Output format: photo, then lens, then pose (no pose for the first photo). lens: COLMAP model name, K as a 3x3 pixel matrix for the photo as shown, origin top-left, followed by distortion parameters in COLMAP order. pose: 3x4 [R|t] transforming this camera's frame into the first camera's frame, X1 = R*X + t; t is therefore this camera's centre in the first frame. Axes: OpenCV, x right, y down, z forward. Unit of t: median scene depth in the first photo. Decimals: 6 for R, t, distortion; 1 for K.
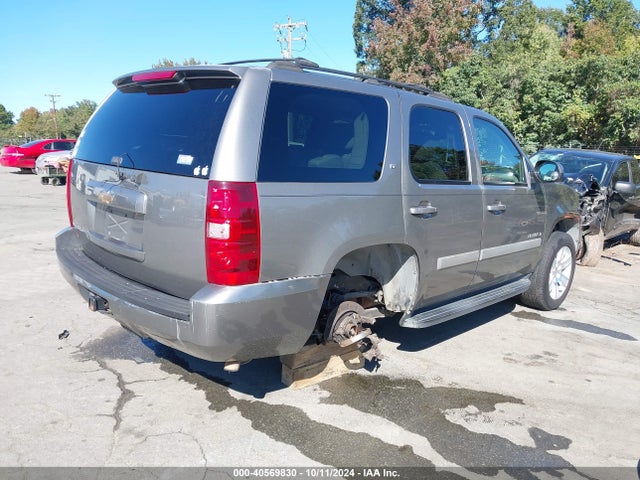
lens RADIAL K [[499.7, 0, 320.0], [0, 499.7, 240.0], [0, 0, 1]] dist [0.042779, -0.006376]
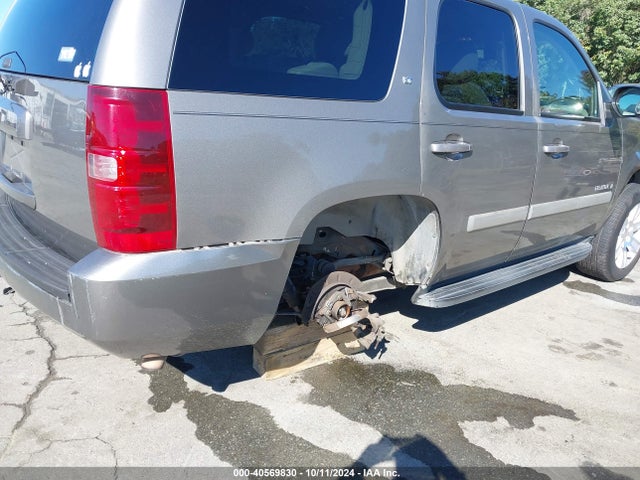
lens RADIAL K [[491.4, 0, 323.1], [0, 491.4, 239.9], [0, 0, 1]] dist [-0.003638, 0.027608]
pose [[0.995432, 0.038942, -0.087175, 0.089661], [-0.028953, 0.993167, 0.113049, -0.003385], [0.090982, -0.110008, 0.989758, 0.275178]]
